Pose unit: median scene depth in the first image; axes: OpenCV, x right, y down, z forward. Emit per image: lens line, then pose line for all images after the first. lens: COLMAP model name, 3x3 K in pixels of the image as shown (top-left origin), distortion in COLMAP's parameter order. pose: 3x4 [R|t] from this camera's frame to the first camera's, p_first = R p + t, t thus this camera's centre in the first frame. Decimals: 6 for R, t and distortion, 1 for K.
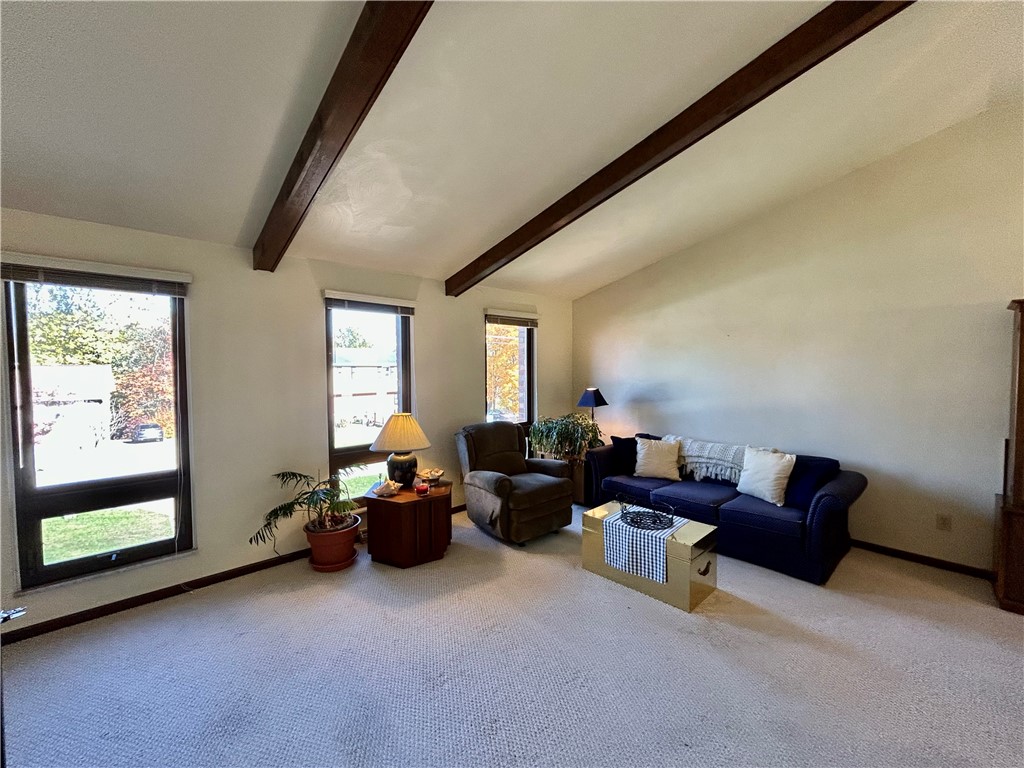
lens RADIAL K [[413.5, 0, 507.1], [0, 413.5, 381.9], [0, 0, 1]] dist [-0.001893, 0.000443]
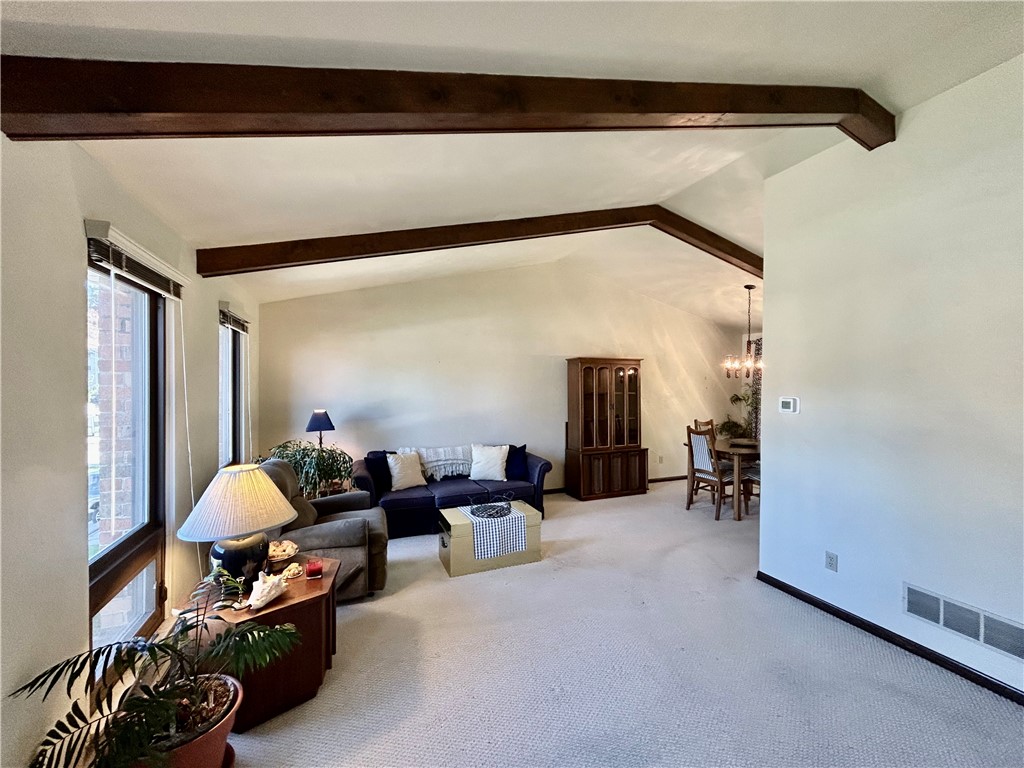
lens RADIAL K [[413.5, 0, 513.9], [0, 413.5, 385.5], [0, 0, 1]] dist [-0.001893, 0.000443]
pose [[0.347151, 0.004079, 0.937800, -0.643141], [0.024508, 0.999610, -0.013420, -0.018535], [-0.937489, 0.027642, 0.346916, 0.398712]]
